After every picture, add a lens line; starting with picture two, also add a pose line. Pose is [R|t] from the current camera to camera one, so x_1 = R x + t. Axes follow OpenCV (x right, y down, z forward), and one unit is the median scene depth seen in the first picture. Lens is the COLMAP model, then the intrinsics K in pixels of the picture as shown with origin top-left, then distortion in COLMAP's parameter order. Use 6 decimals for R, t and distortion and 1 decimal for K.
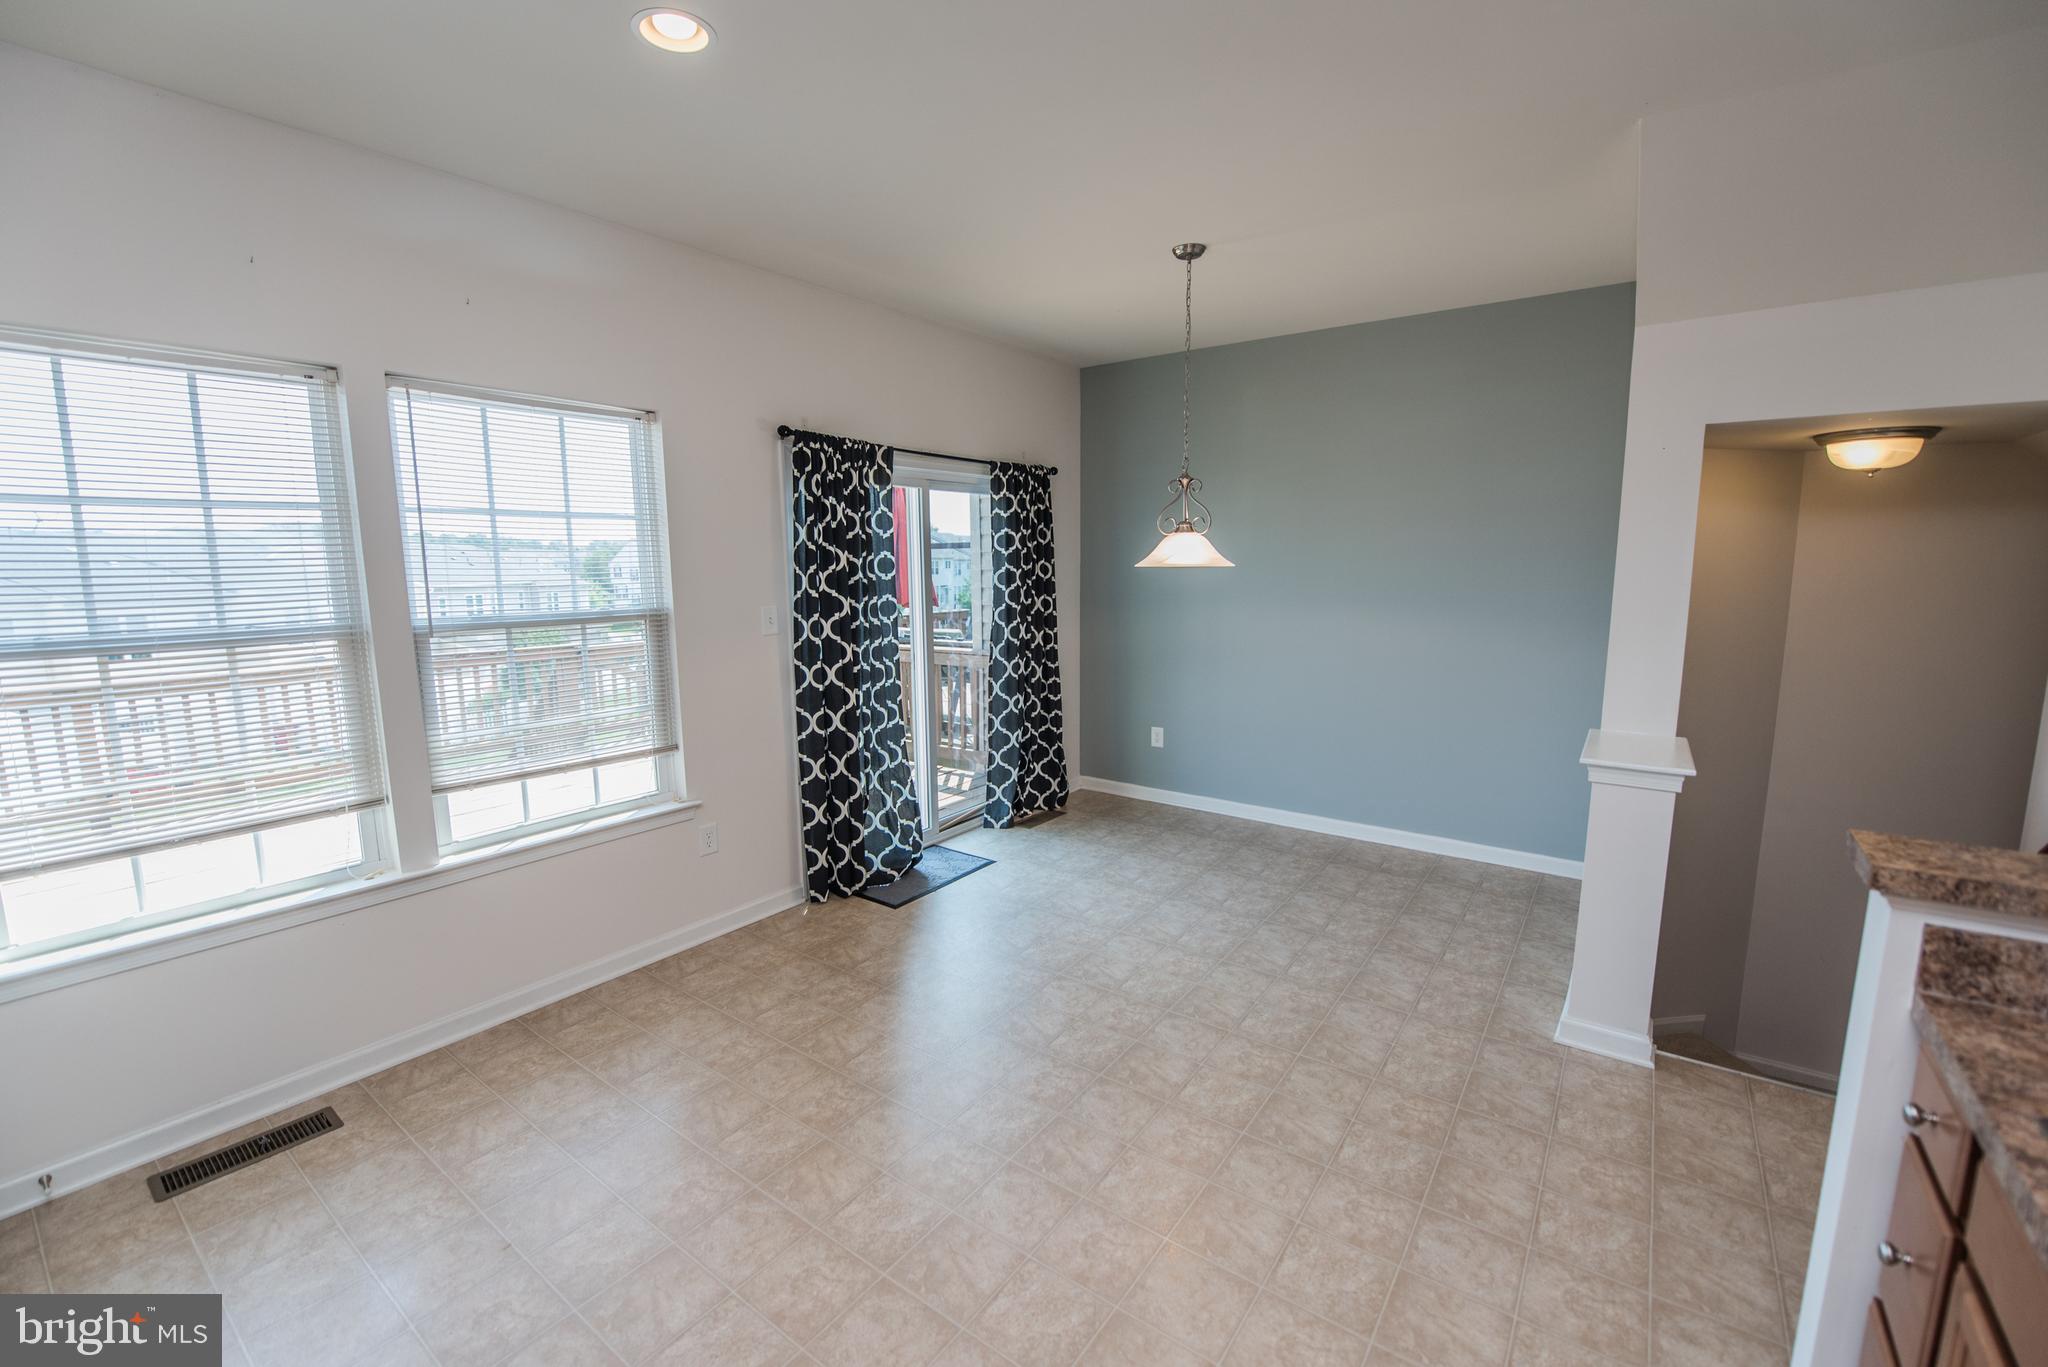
lens RADIAL K [[816.1, 0, 1017.7], [0, 816.1, 680.5], [0, 0, 1]] dist [-0.017073, -0.002022]
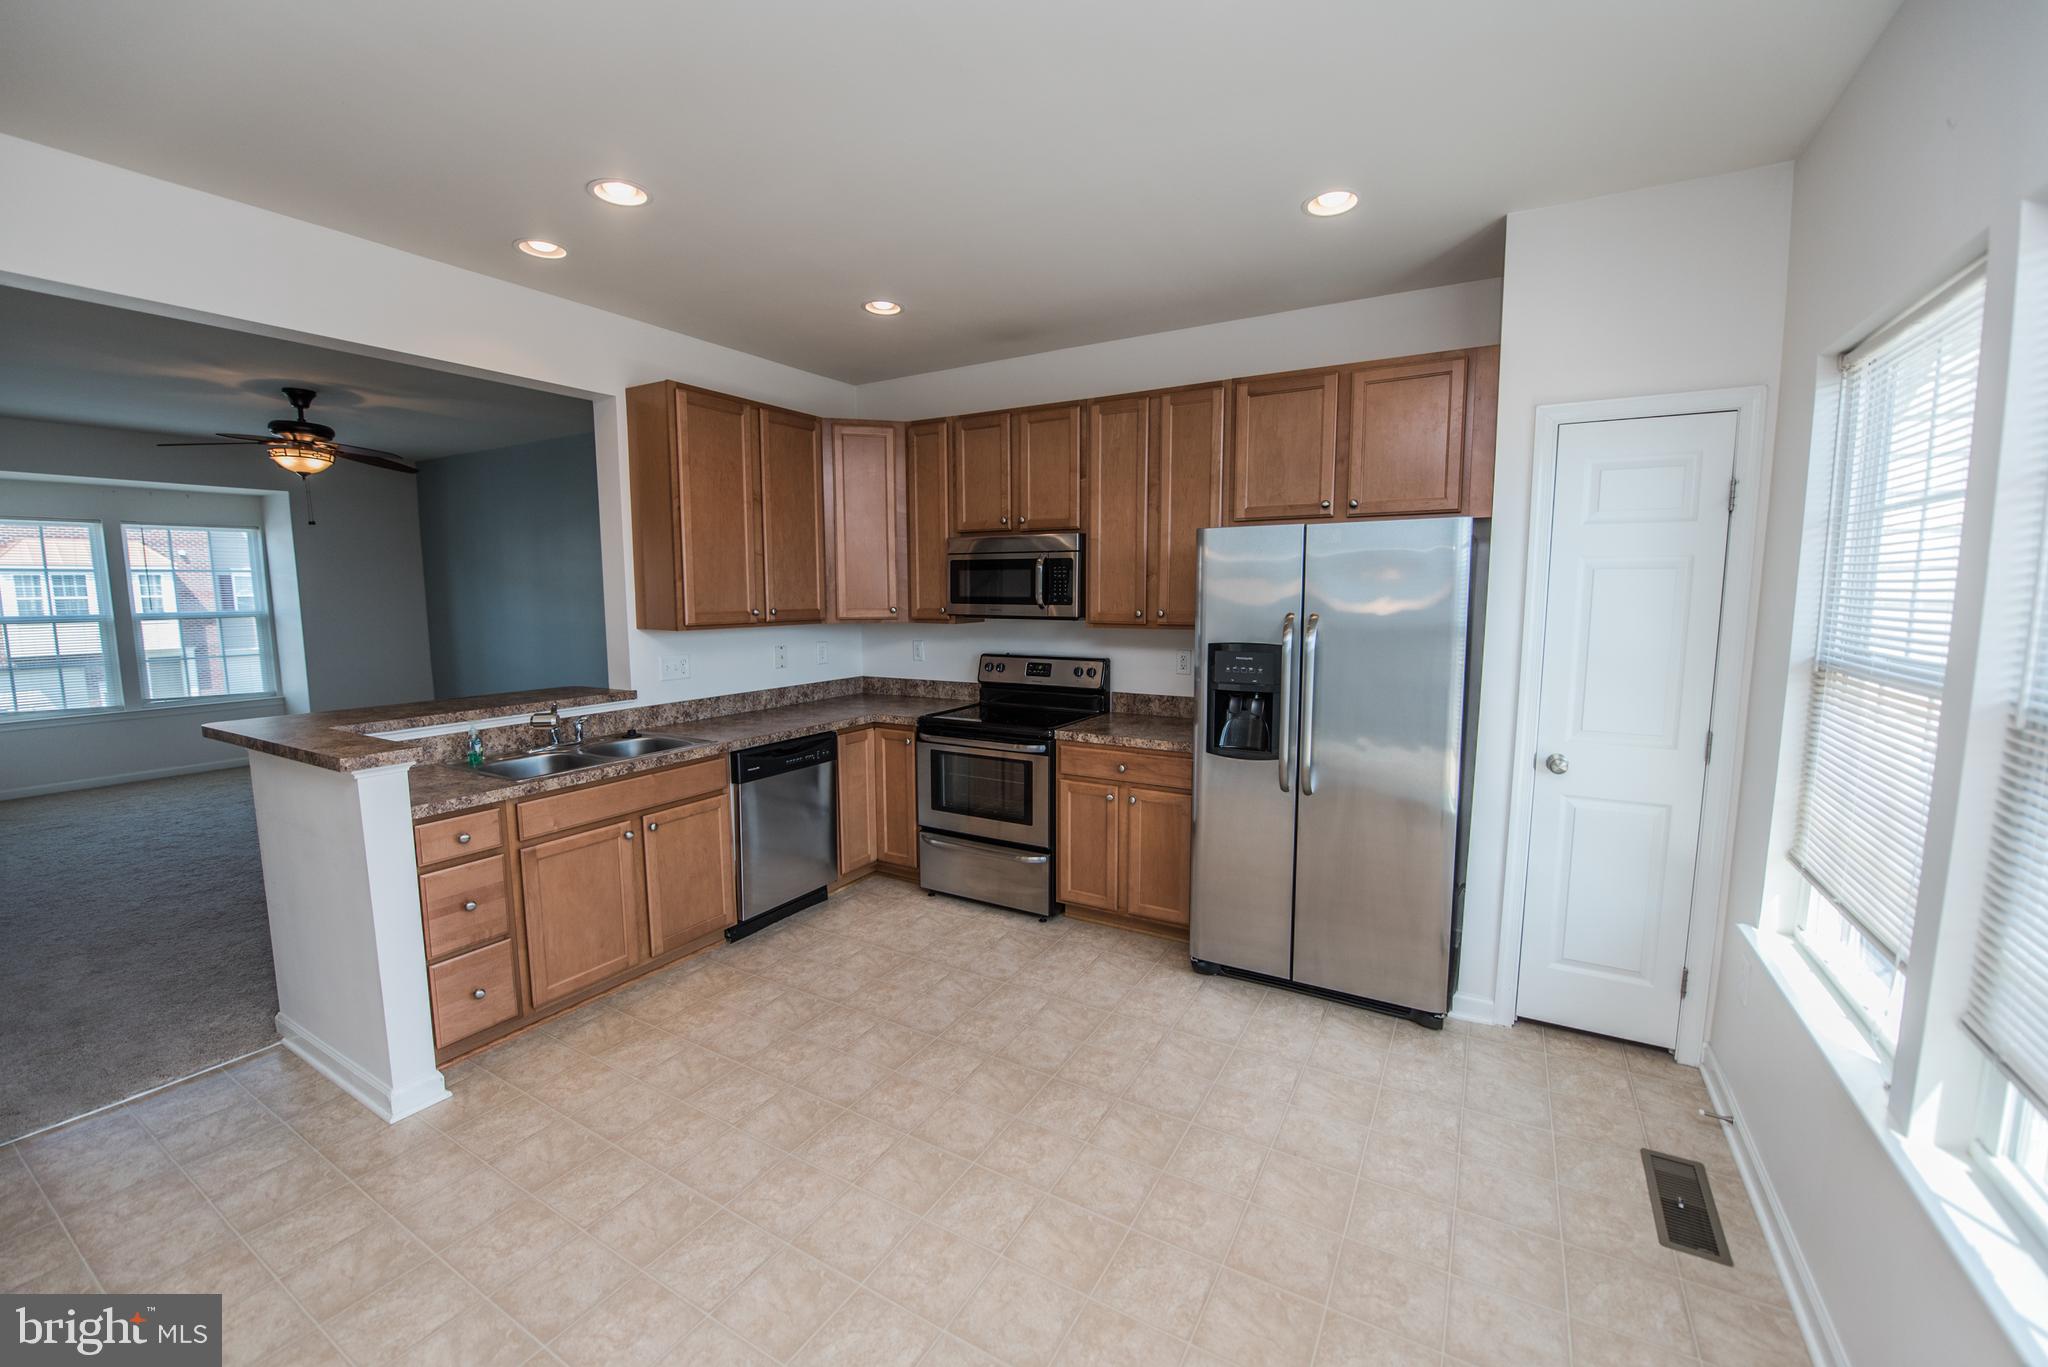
lens RADIAL K [[816.1, 0, 1017.7], [0, 816.1, 680.5], [0, 0, 1]] dist [-0.017073, -0.002022]
pose [[-0.992601, 0.028186, -0.118103, -0.062798], [-0.002616, 0.967492, 0.252890, -0.157465], [0.121391, 0.251328, -0.960260, 1.089235]]
